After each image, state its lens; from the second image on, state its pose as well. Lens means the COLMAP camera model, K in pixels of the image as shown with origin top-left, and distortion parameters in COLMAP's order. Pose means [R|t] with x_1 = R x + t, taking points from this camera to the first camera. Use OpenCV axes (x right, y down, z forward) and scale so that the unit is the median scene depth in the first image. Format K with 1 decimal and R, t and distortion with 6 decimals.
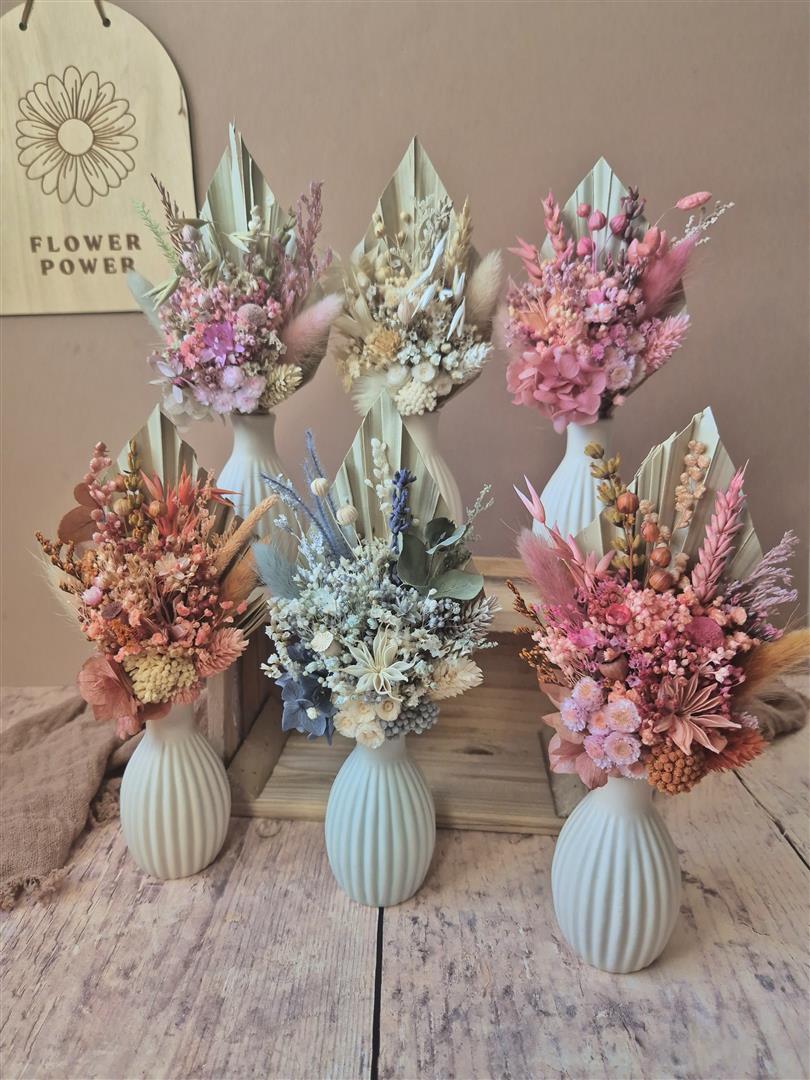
lens RADIAL K [[730.0, 0, 405.0], [0, 730.0, 540.0], [0, 0, 1]] dist [0.018976, 0.002213]
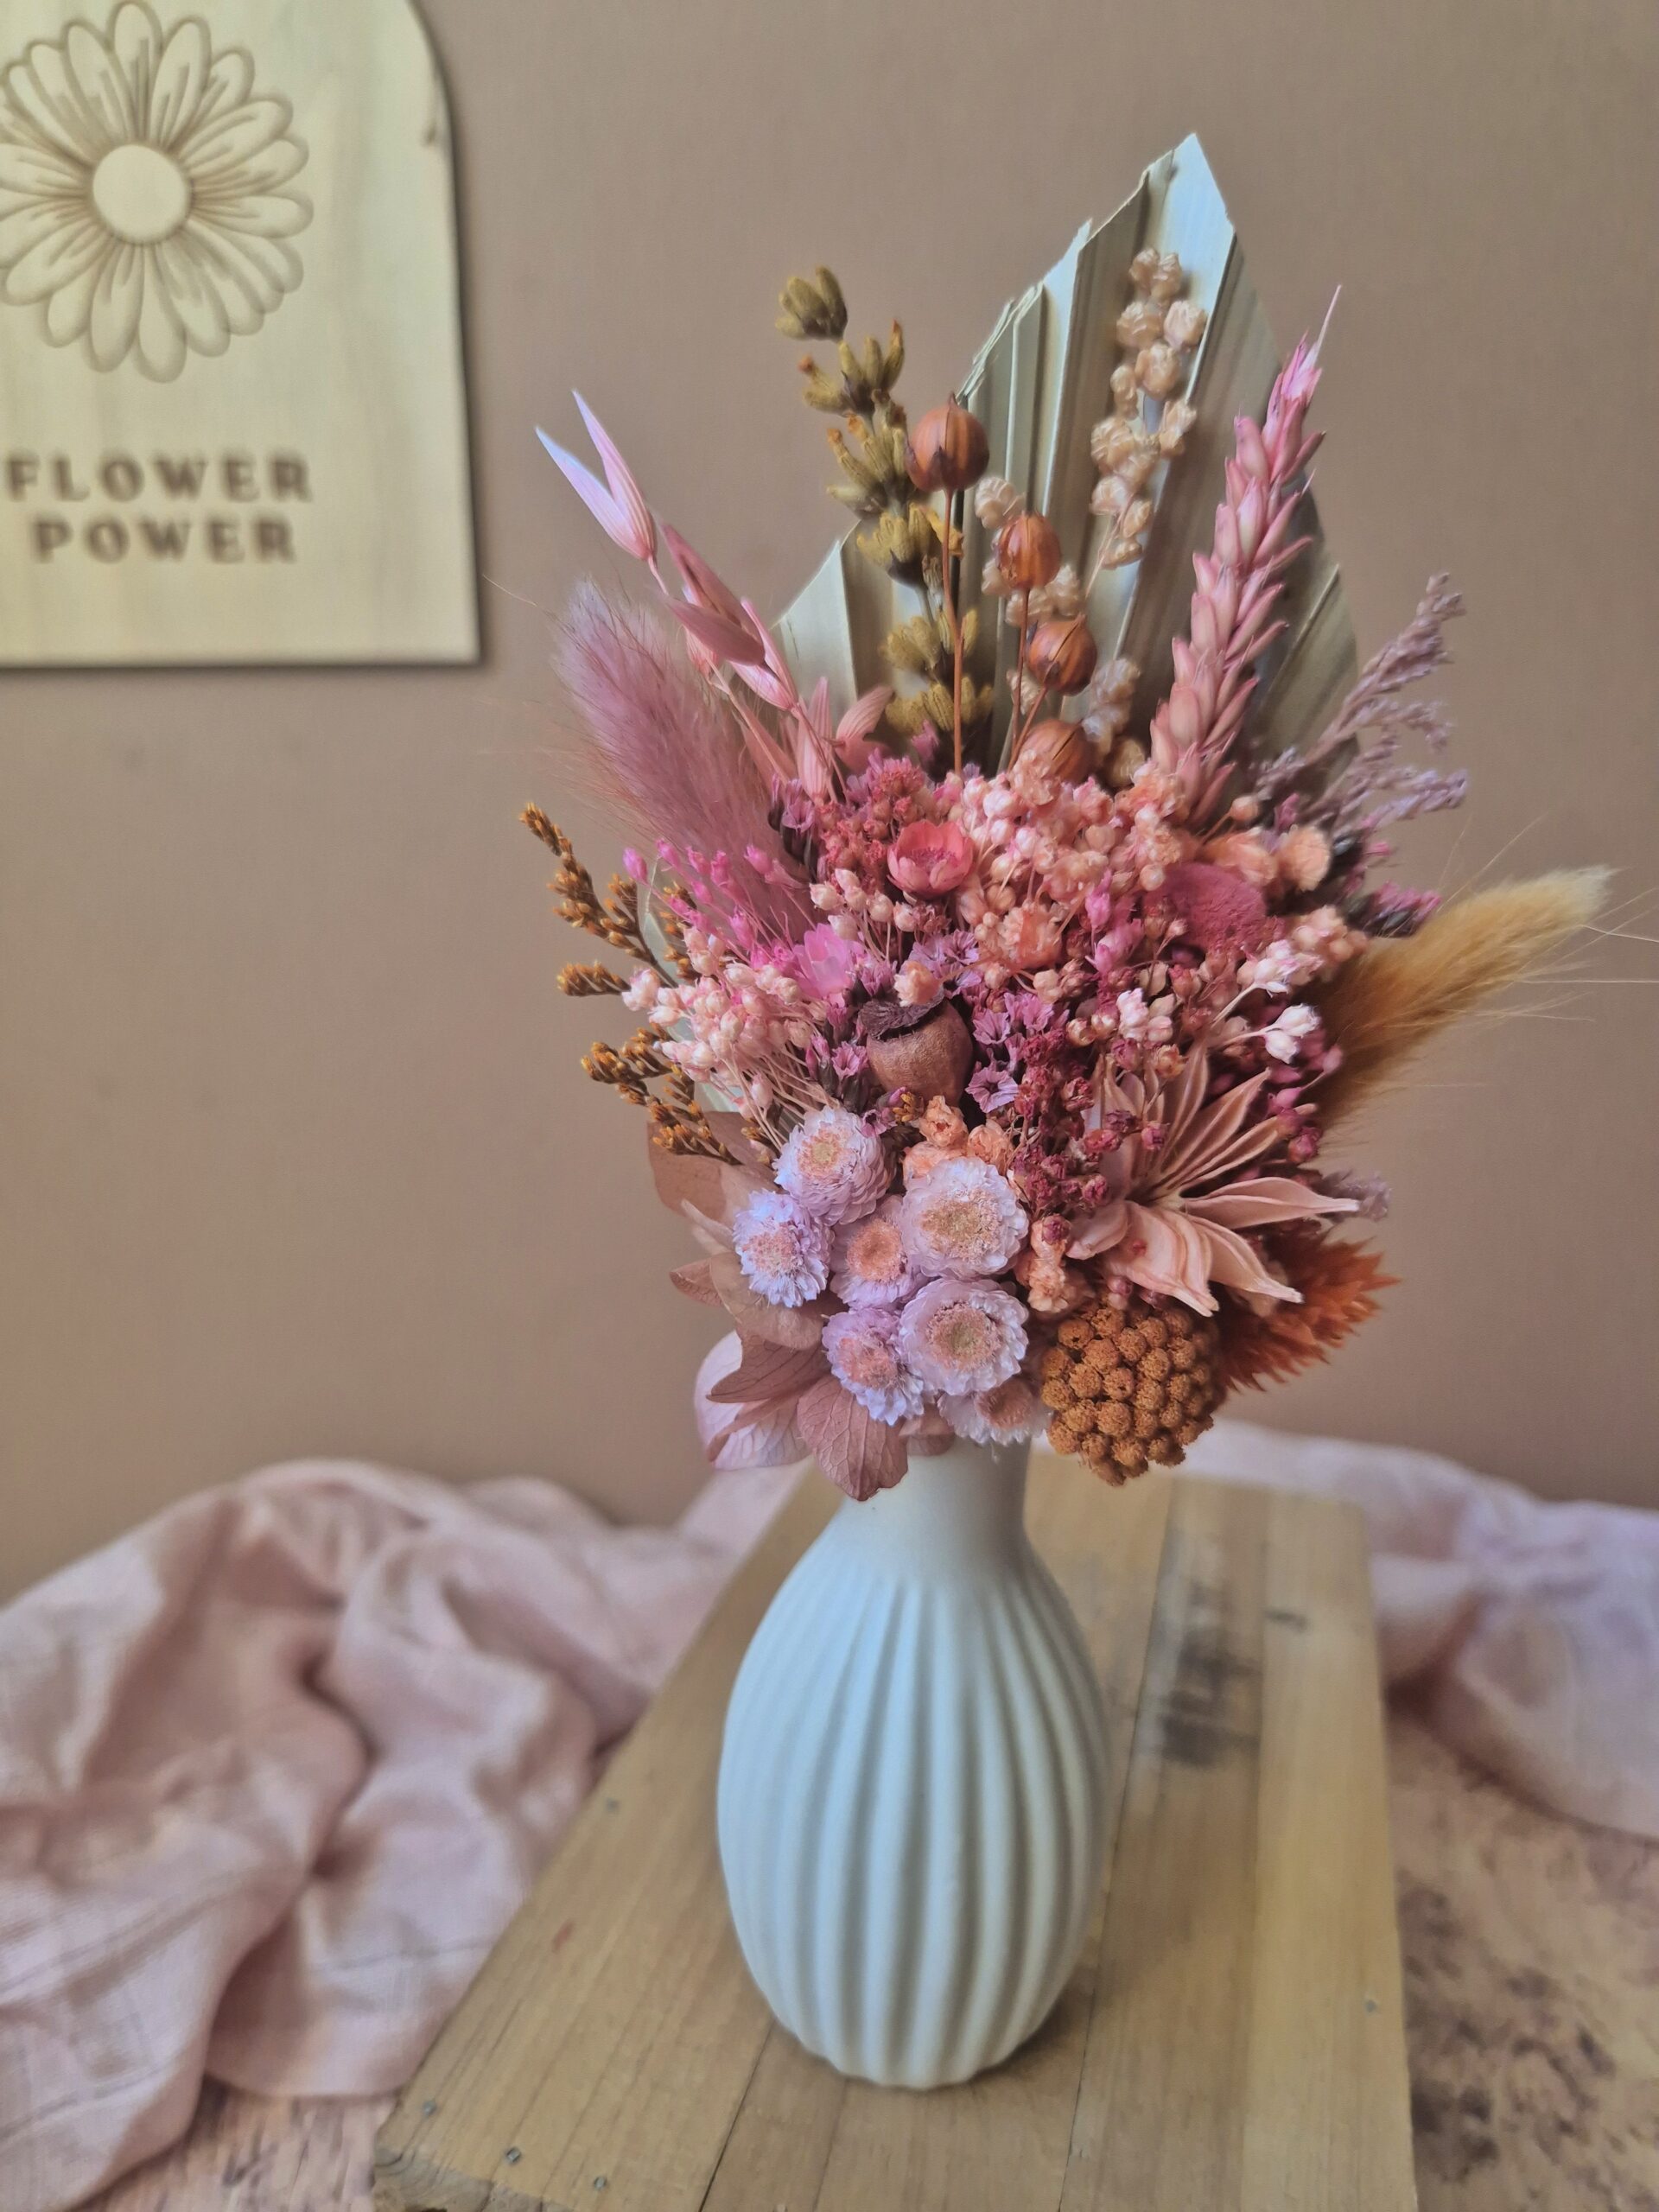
lens RADIAL K [[1565.2, 0, 800.5], [0, 1565.2, 1107.5], [0, 0, 1]] dist [0.035889, -0.118088]
pose [[0.953276, -0.047235, 0.298386, 0.063588], [0.042616, 0.998850, 0.021971, 0.181838], [-0.299081, -0.008228, 0.954192, 0.449763]]
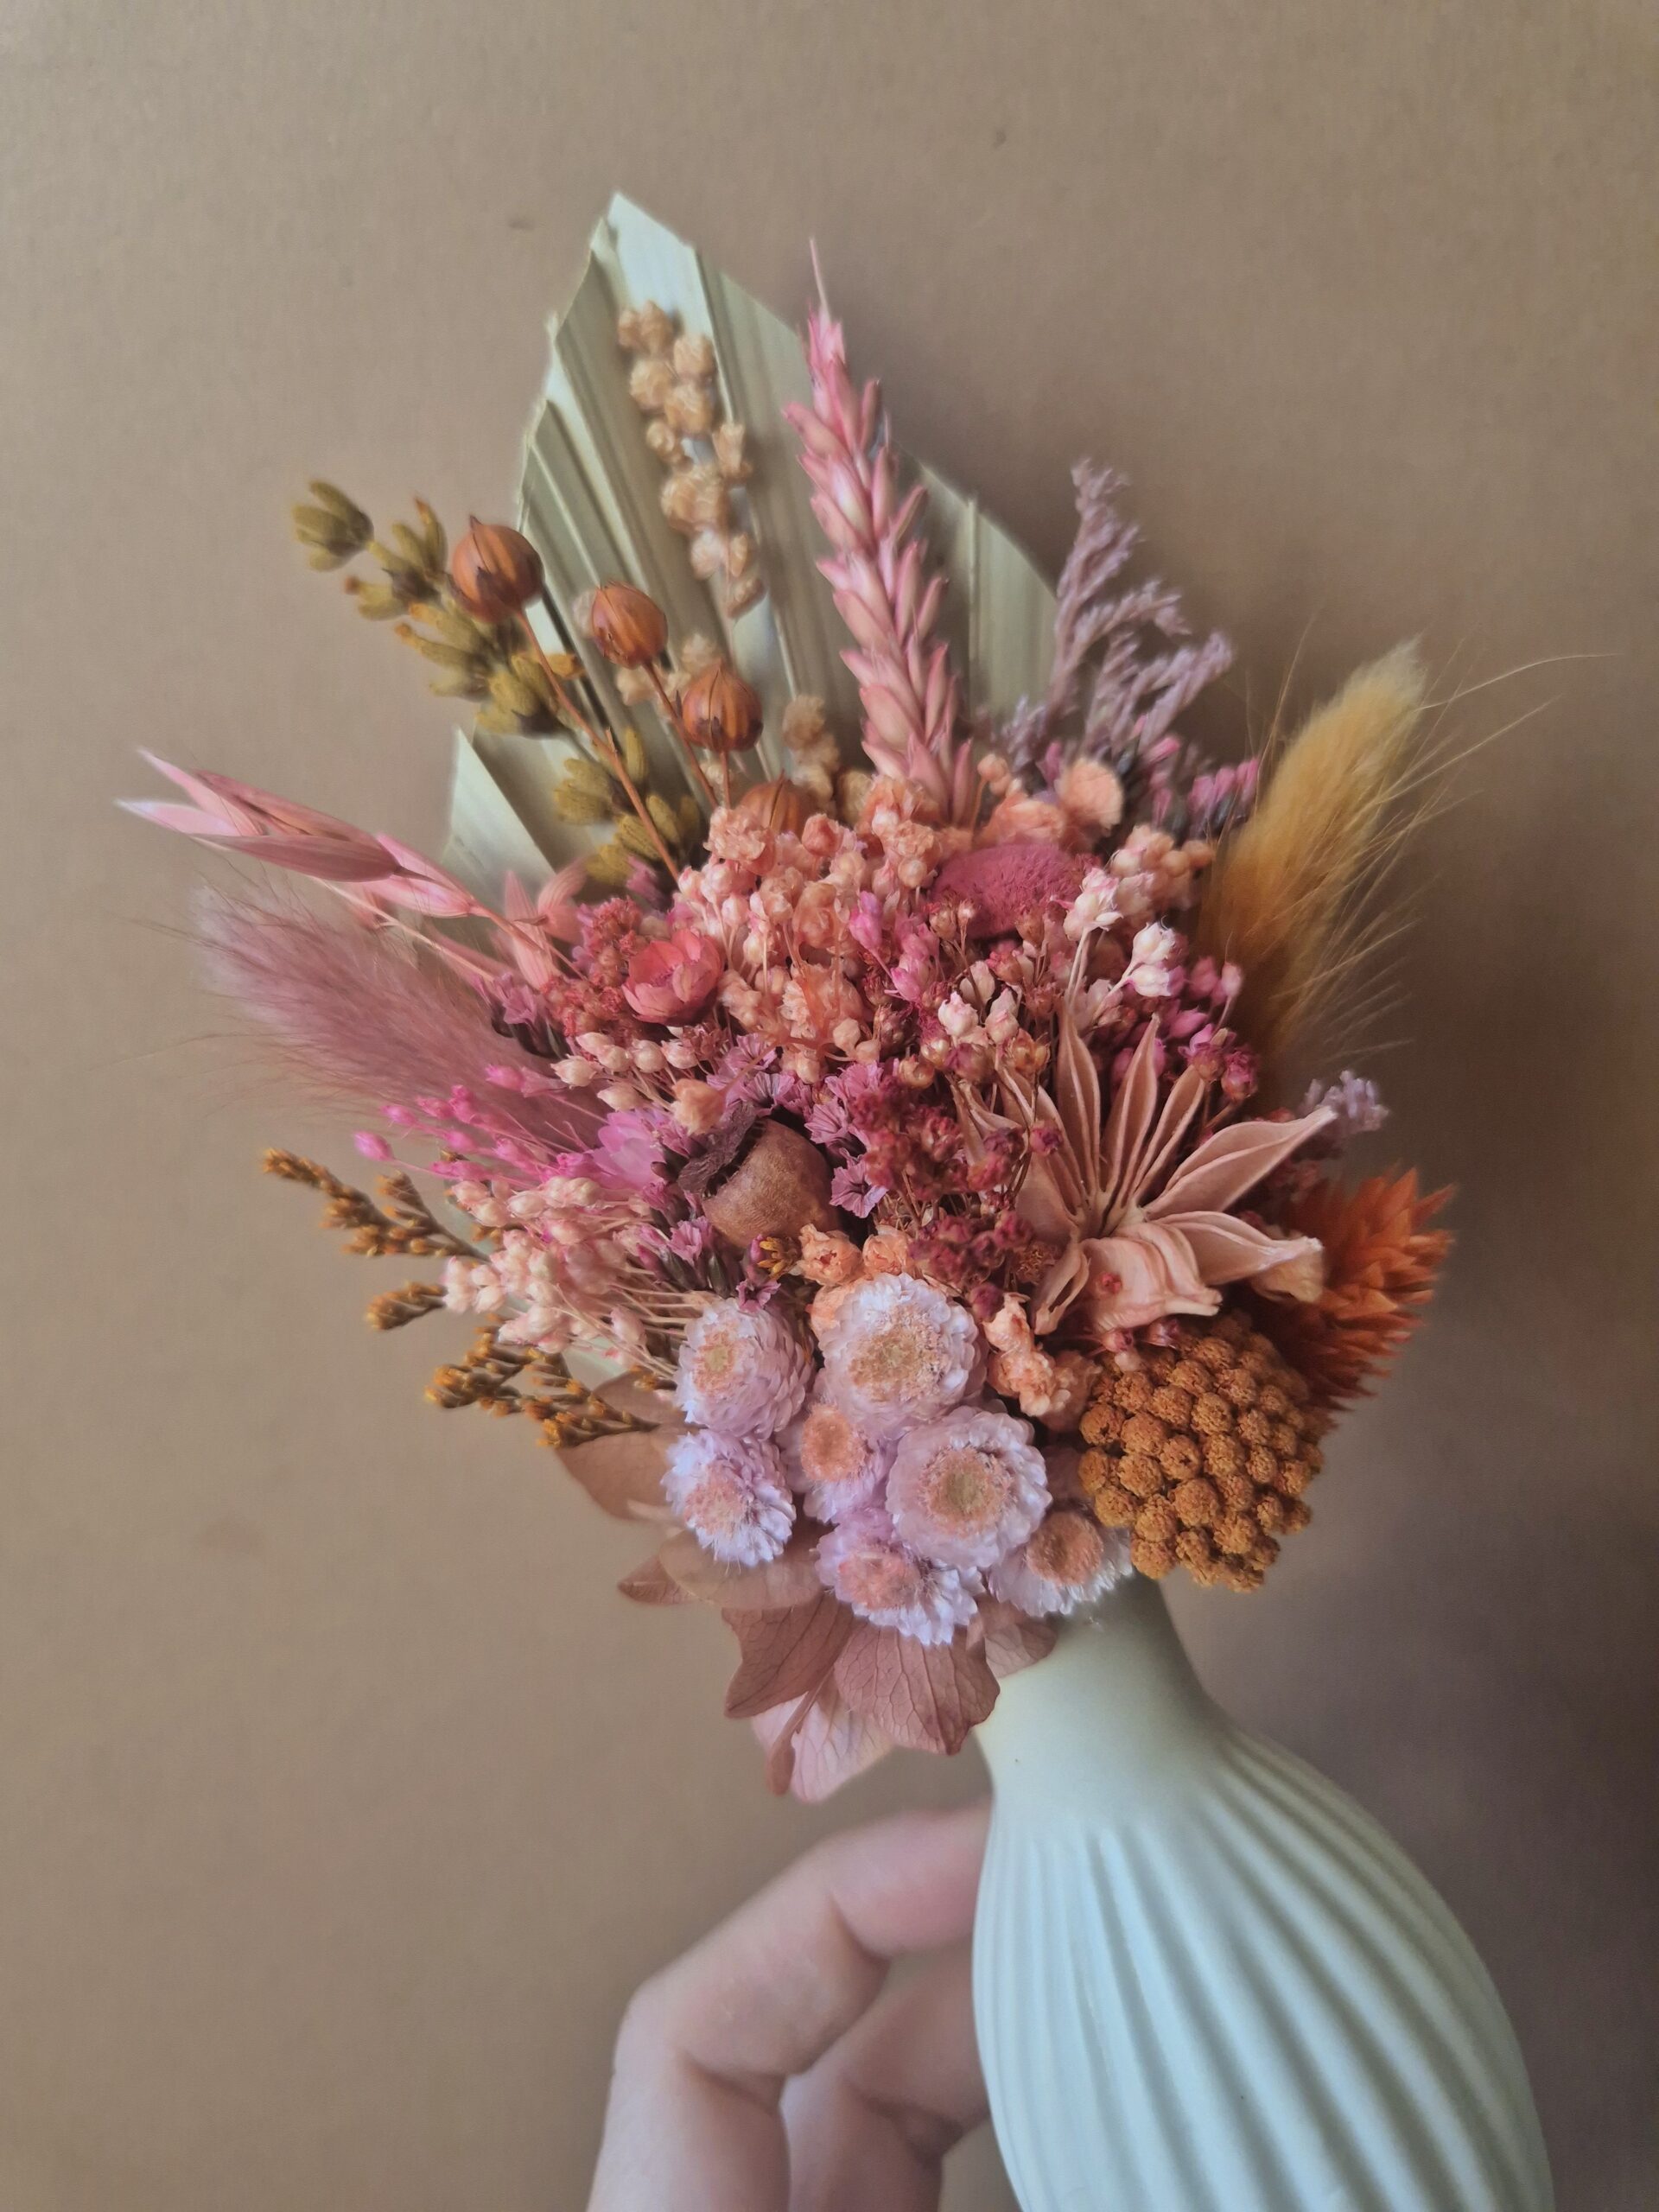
lens RADIAL K [[1608.2, 0, 829.5], [0, 1608.2, 1106.0], [0, 0, 1]] dist [-0.030795, -0.003462]
pose [[0.859033, -0.402638, 0.316141, 0.158192], [0.473111, 0.860296, -0.189886, 0.257753], [-0.195520, 0.312688, 0.929515, 0.534920]]
